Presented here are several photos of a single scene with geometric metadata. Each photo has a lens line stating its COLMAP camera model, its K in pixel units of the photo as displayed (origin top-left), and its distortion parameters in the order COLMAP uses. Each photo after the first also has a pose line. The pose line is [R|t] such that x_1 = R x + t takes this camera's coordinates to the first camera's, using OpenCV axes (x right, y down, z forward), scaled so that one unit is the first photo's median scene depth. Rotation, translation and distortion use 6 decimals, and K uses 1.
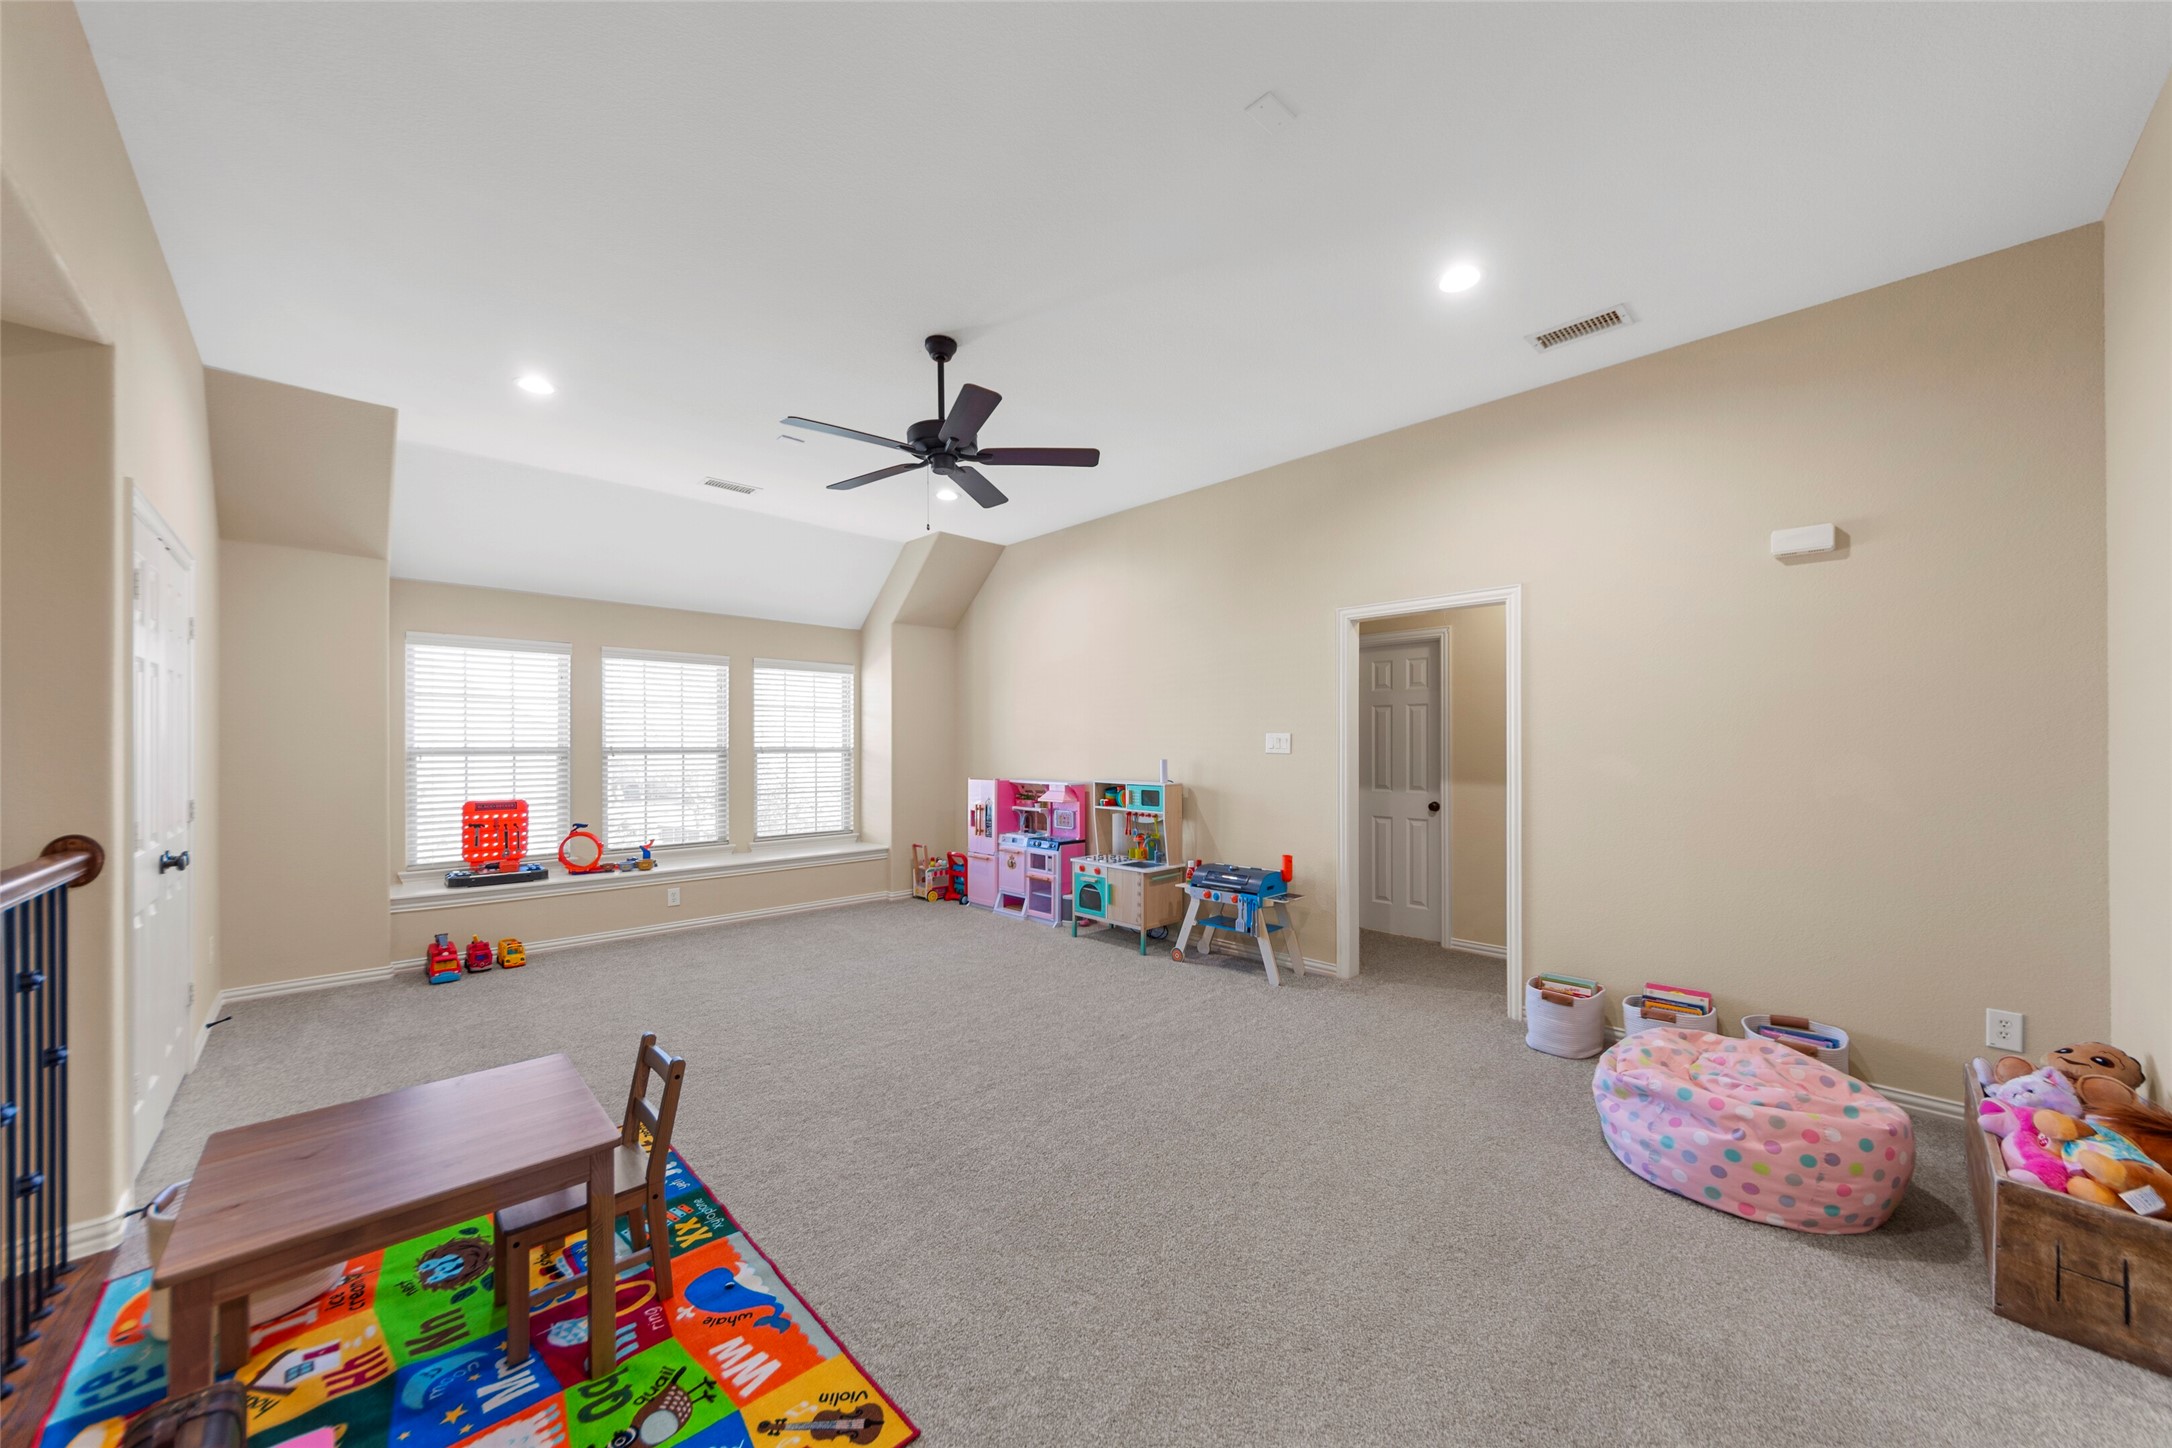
lens RADIAL K [[779.1, 0, 1089.3], [0, 779.1, 747.9], [0, 0, 1]] dist [-0.002411, -0.000375]
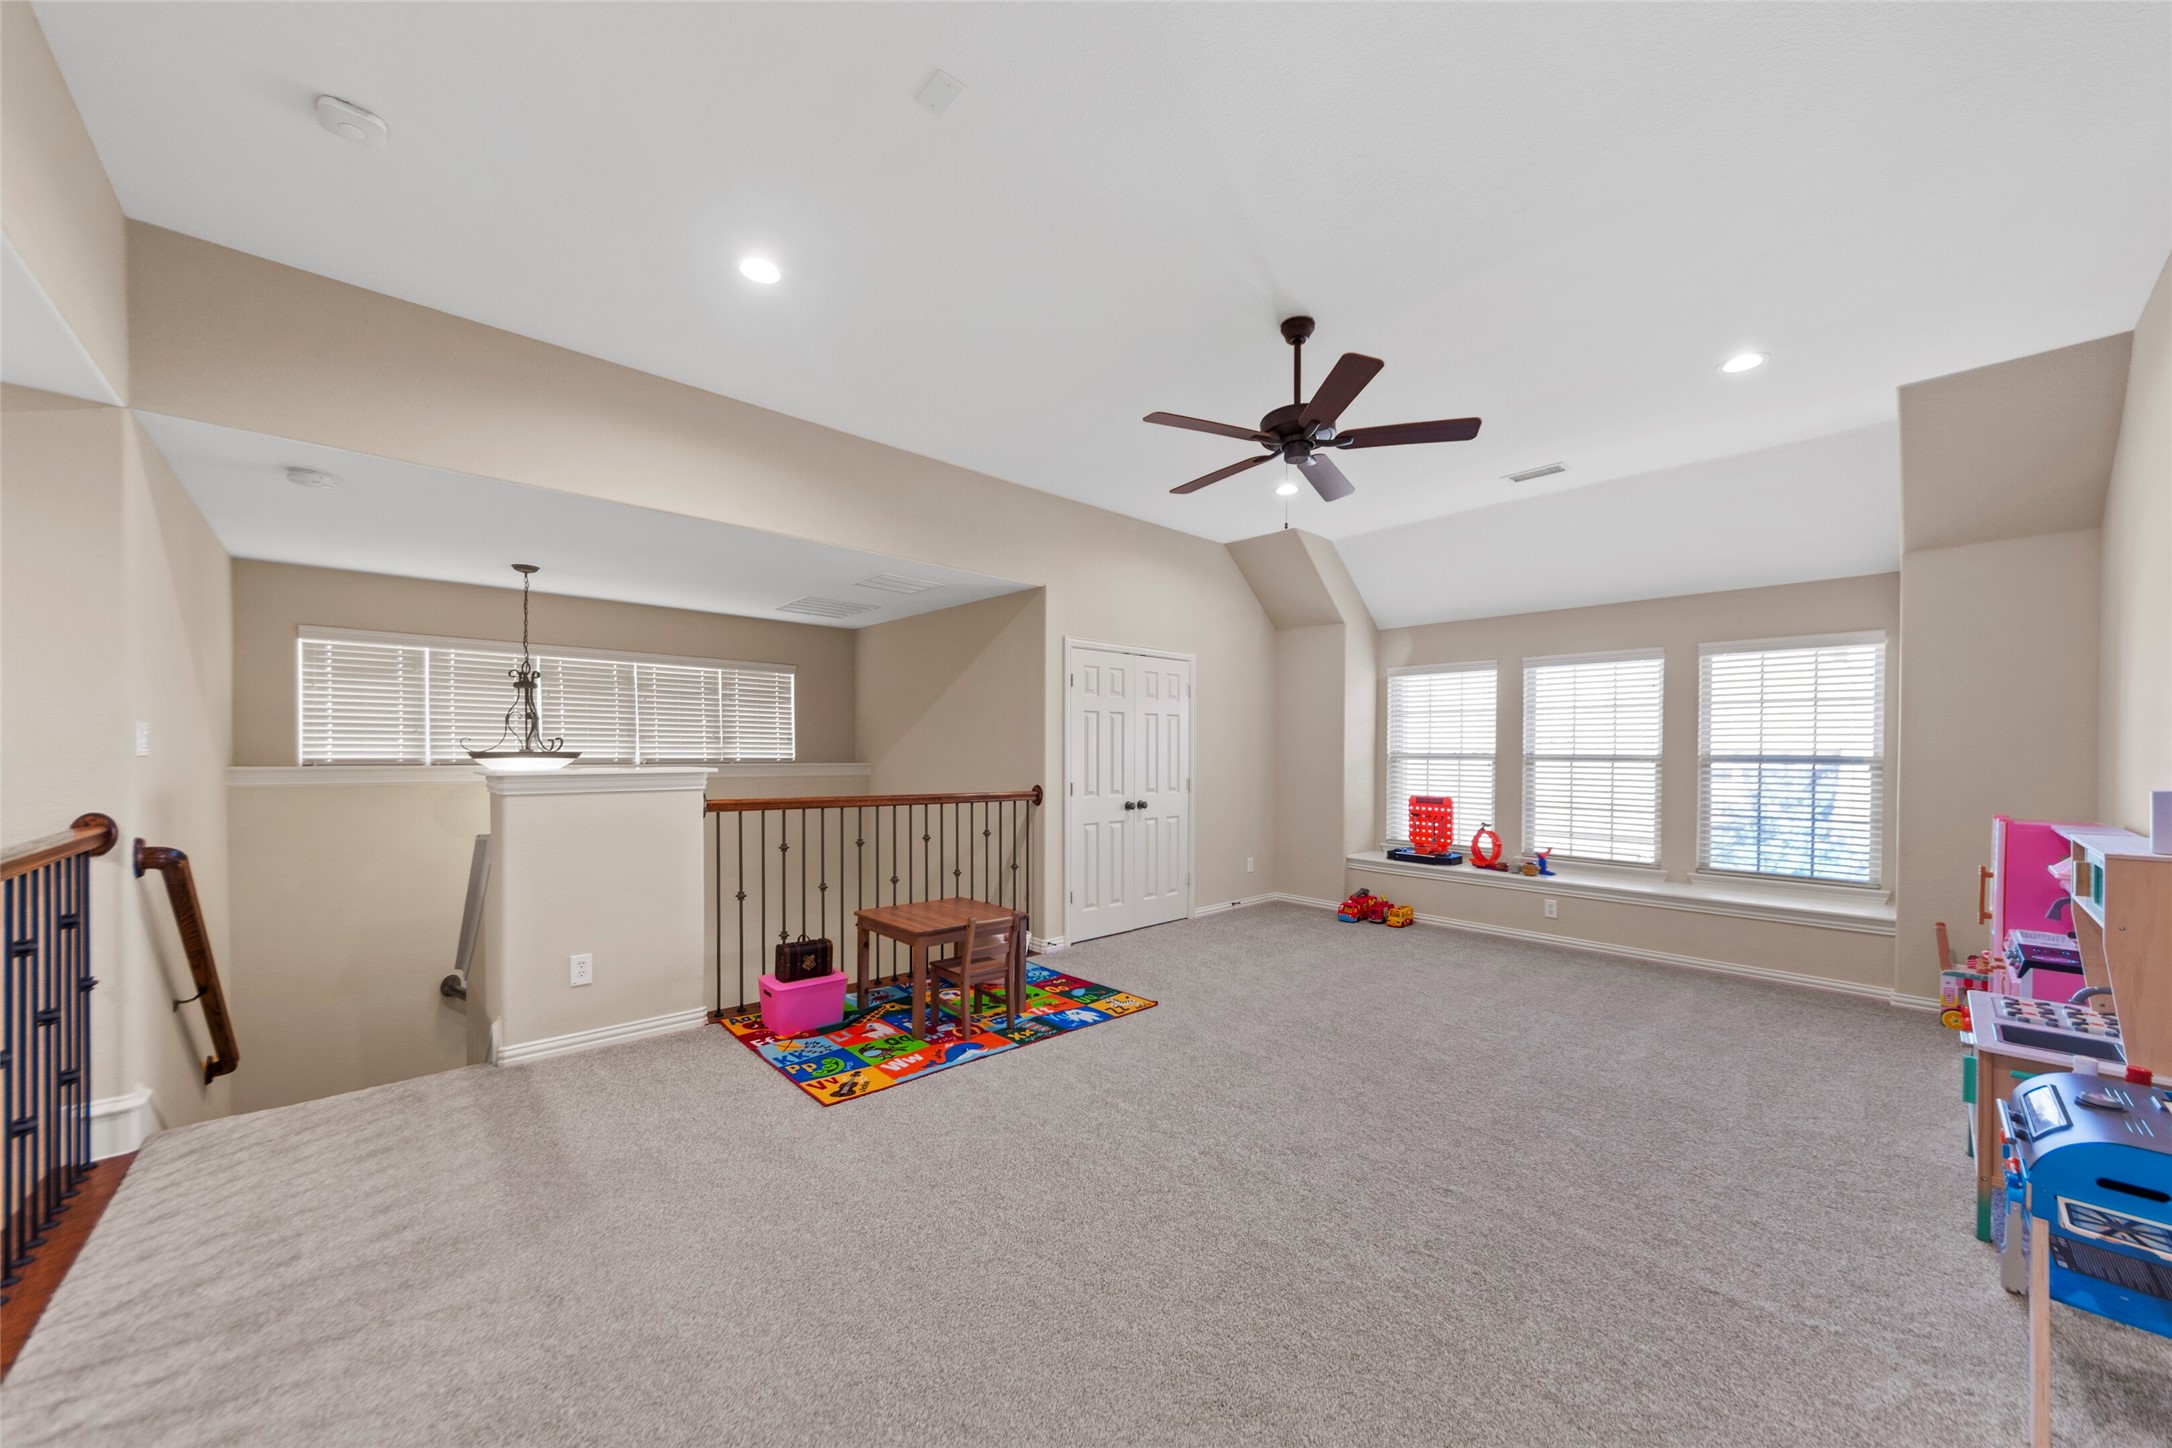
lens RADIAL K [[779.1, 0, 1089.3], [0, 779.1, 747.9], [0, 0, 1]] dist [-0.002411, -0.000375]
pose [[-0.029839, -0.004529, -0.999544, 0.480985], [-0.010052, 0.999941, -0.004231, 0.001998], [0.999504, 0.009921, -0.029882, 0.487768]]
